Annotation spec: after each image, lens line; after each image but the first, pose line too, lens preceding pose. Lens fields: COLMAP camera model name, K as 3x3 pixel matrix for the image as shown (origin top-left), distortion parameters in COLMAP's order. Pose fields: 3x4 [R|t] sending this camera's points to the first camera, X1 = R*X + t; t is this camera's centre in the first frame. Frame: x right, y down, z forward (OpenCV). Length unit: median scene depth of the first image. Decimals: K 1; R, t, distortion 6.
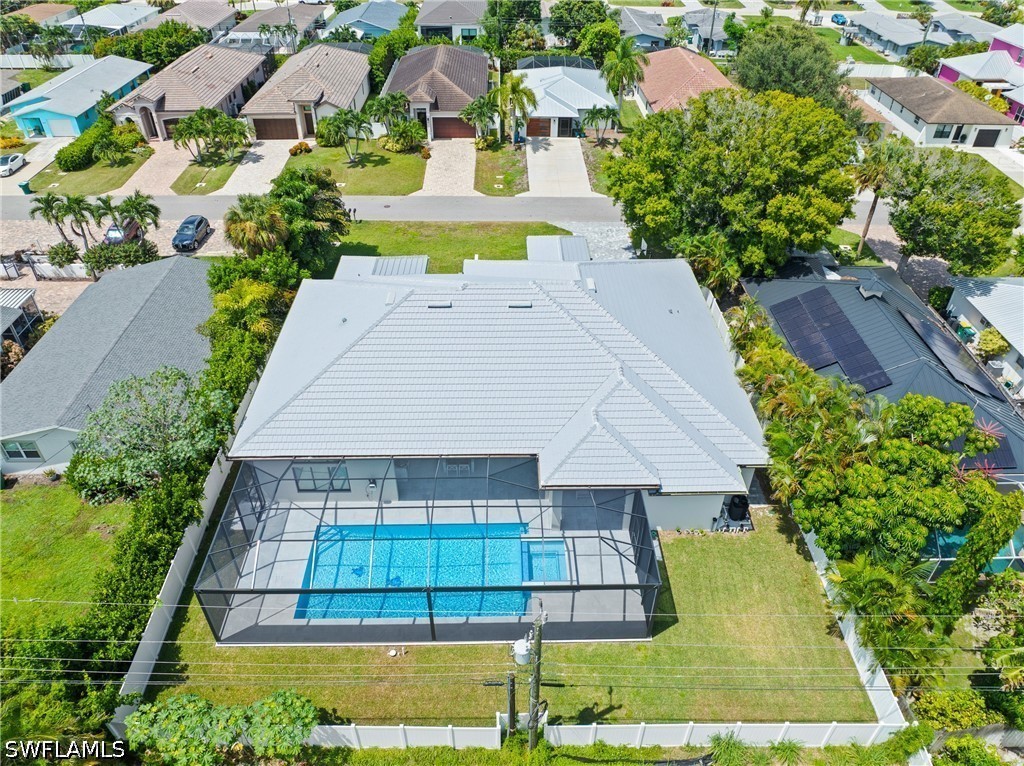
lens RADIAL K [[716.4, 0, 512.0], [0, 716.4, 383.0], [0, 0, 1]] dist [-0.036265, 0.005344]
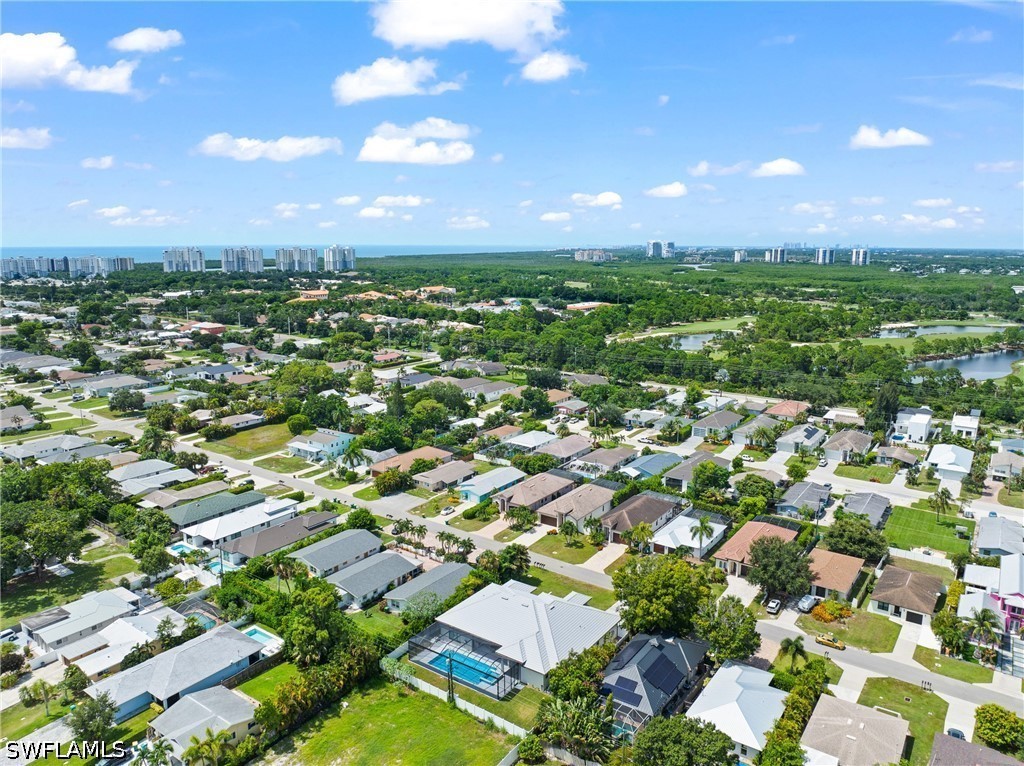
lens RADIAL K [[716.4, 0, 512.0], [0, 716.4, 383.0], [0, 0, 1]] dist [-0.036265, 0.005344]
pose [[0.802789, 0.106752, -0.586629, 0.881672], [-0.360264, 0.870797, -0.334549, 0.058792], [0.475121, 0.479914, 0.737525, -0.952146]]
